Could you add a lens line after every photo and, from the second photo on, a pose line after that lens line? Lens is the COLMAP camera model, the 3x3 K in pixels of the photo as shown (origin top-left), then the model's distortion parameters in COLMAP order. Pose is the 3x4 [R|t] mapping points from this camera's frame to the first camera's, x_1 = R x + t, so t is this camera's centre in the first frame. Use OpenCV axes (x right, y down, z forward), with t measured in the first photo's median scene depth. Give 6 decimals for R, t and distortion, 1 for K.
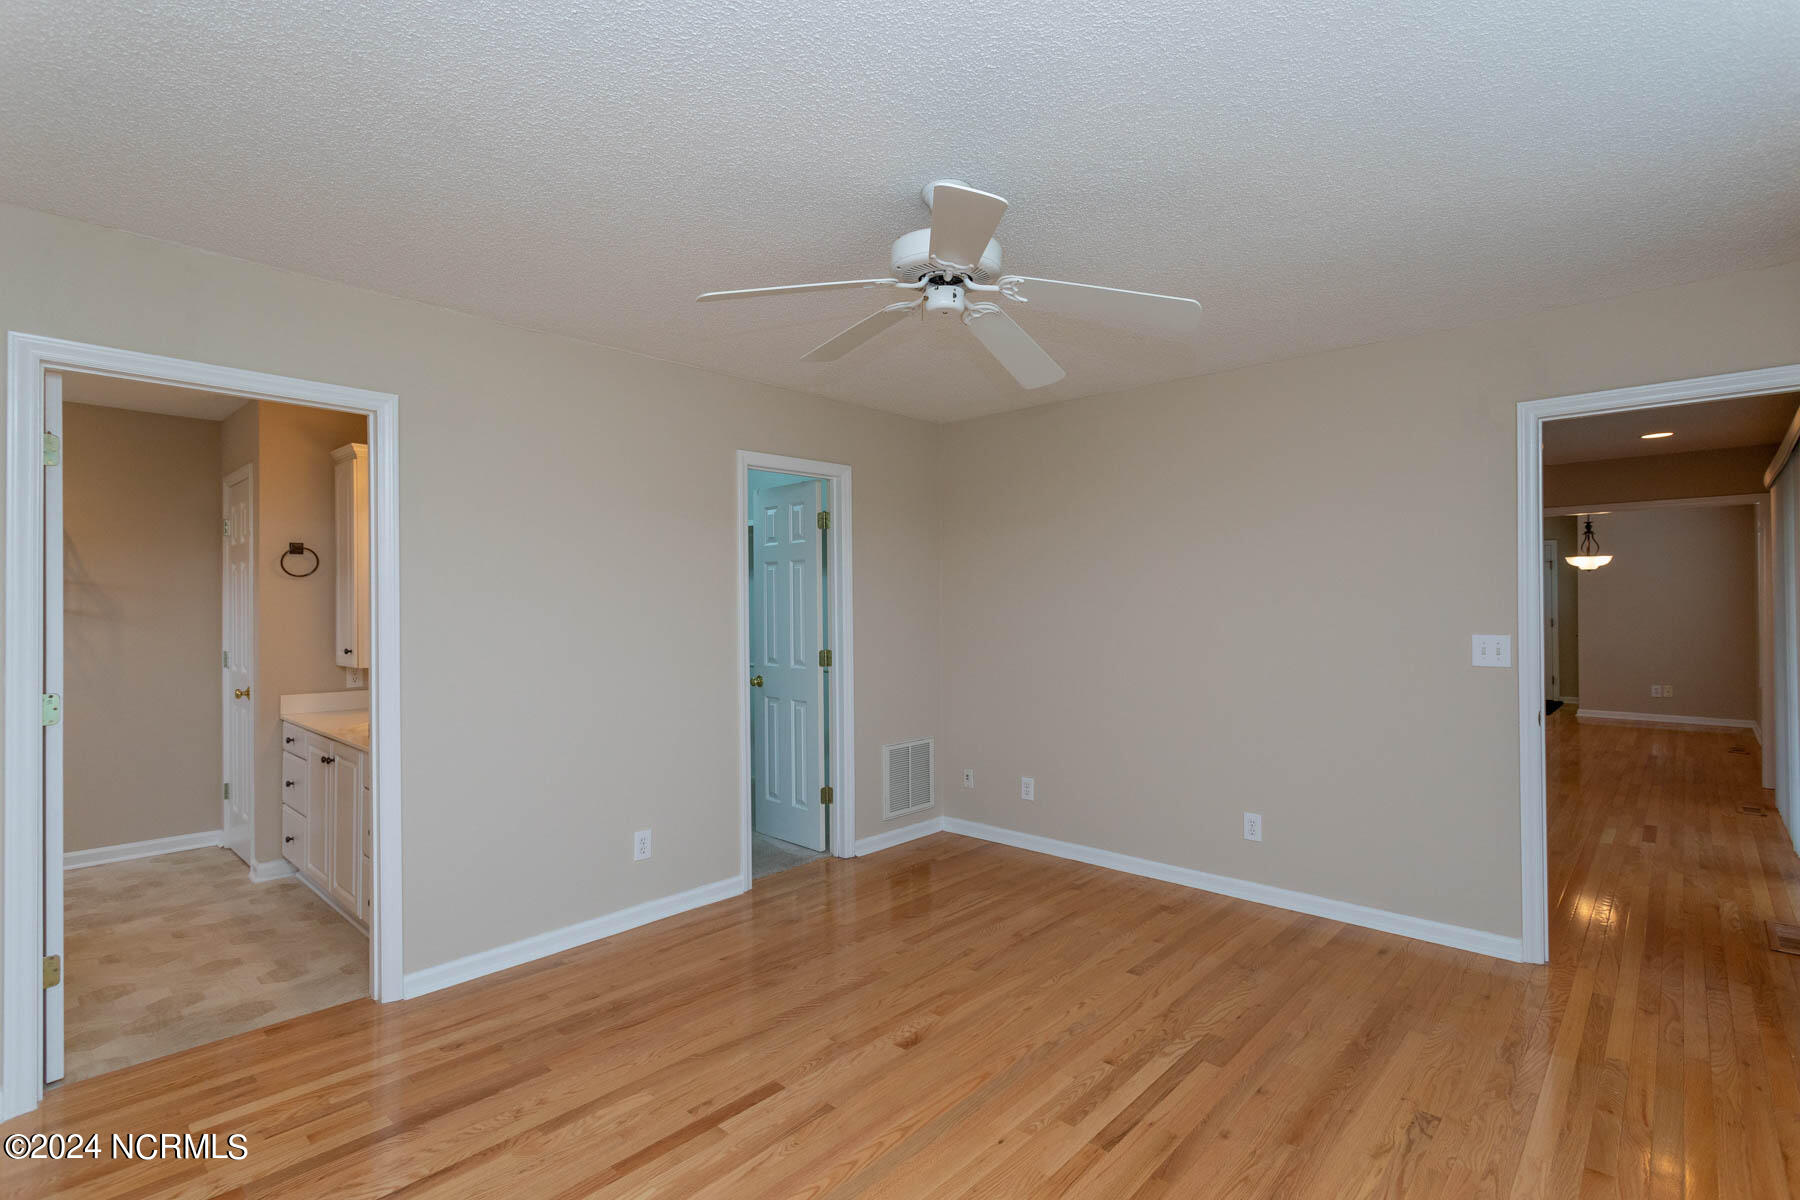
lens RADIAL K [[843.5, 0, 900.0], [0, 843.5, 600.0], [0, 0, 1]] dist [-0.001105, 0.000628]
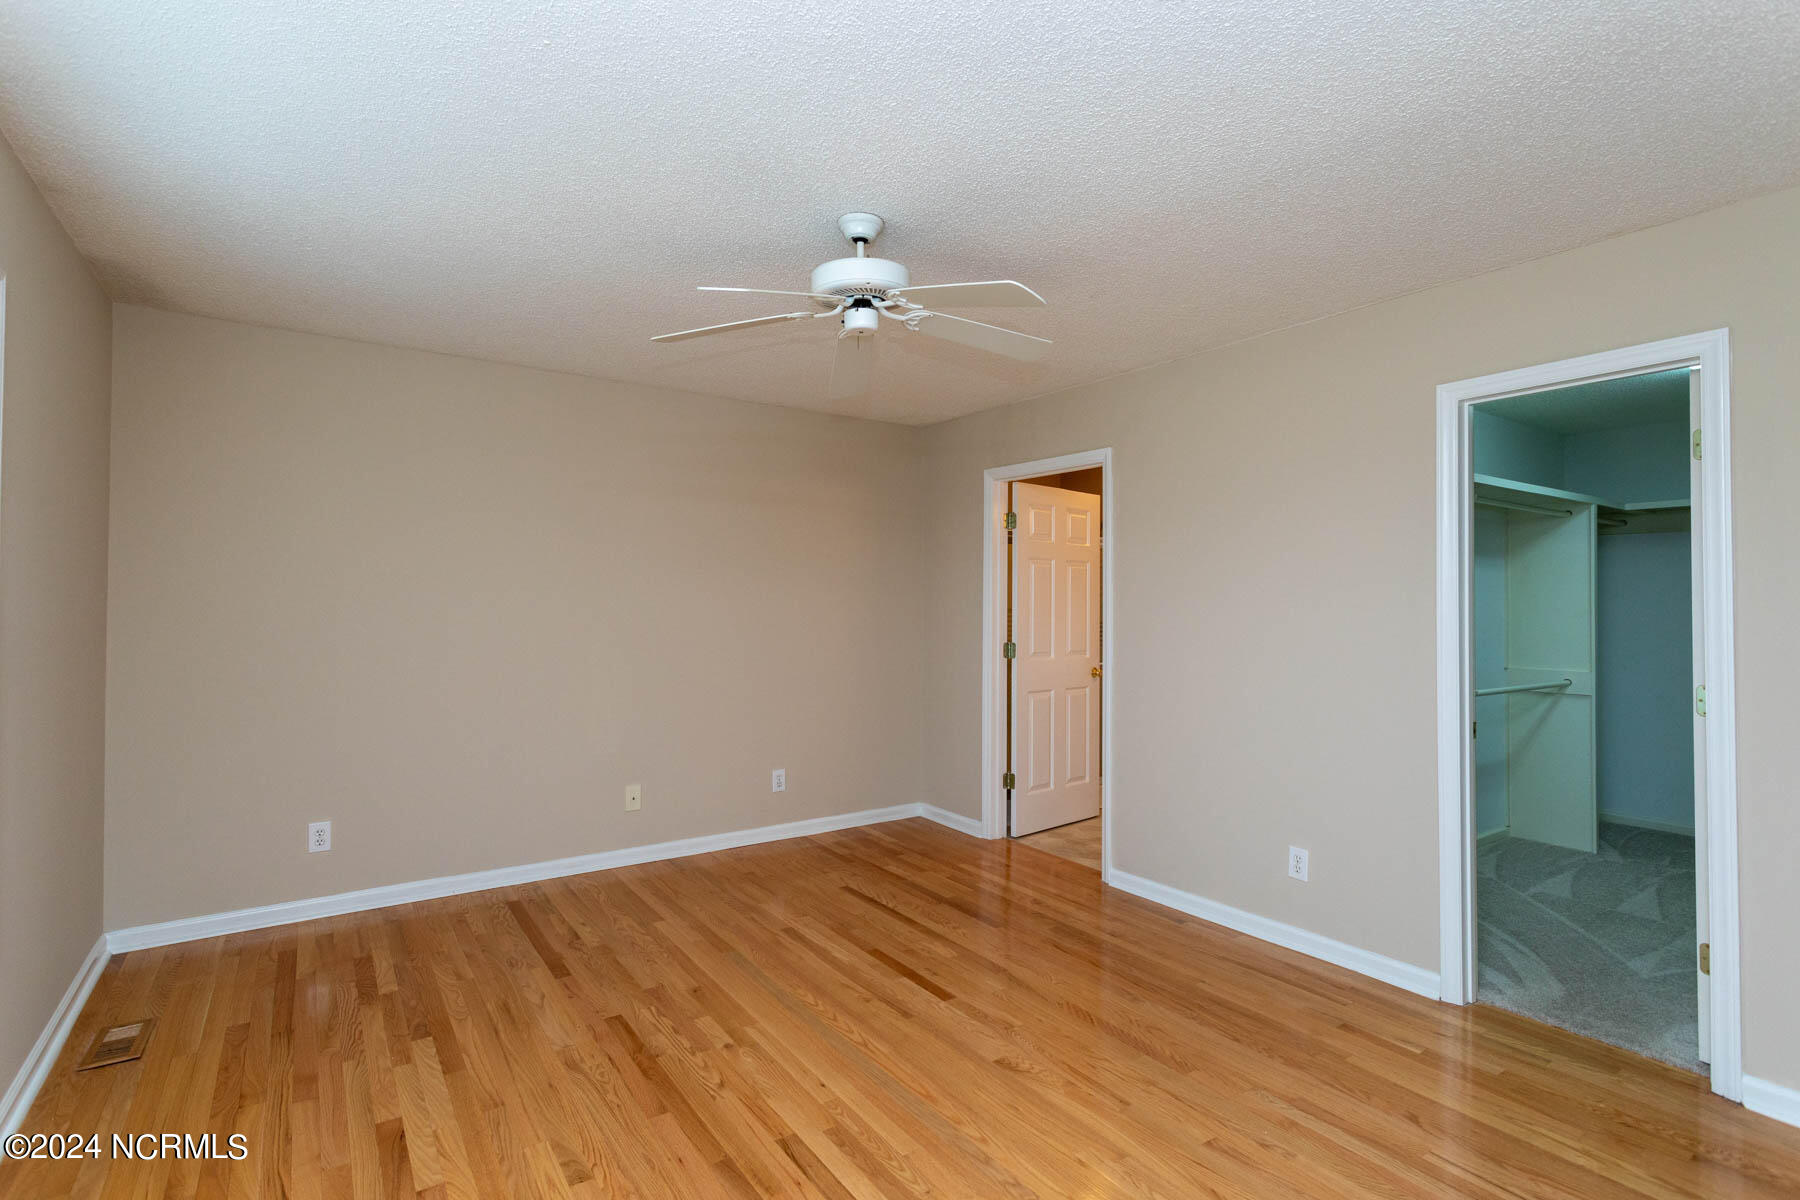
lens RADIAL K [[843.5, 0, 900.0], [0, 843.5, 600.0], [0, 0, 1]] dist [-0.001105, 0.000628]
pose [[-0.211093, -0.002453, -0.977463, 0.969765], [0.002173, 0.999993, -0.002979, 0.007821], [0.977464, -0.002753, -0.211086, 1.095522]]
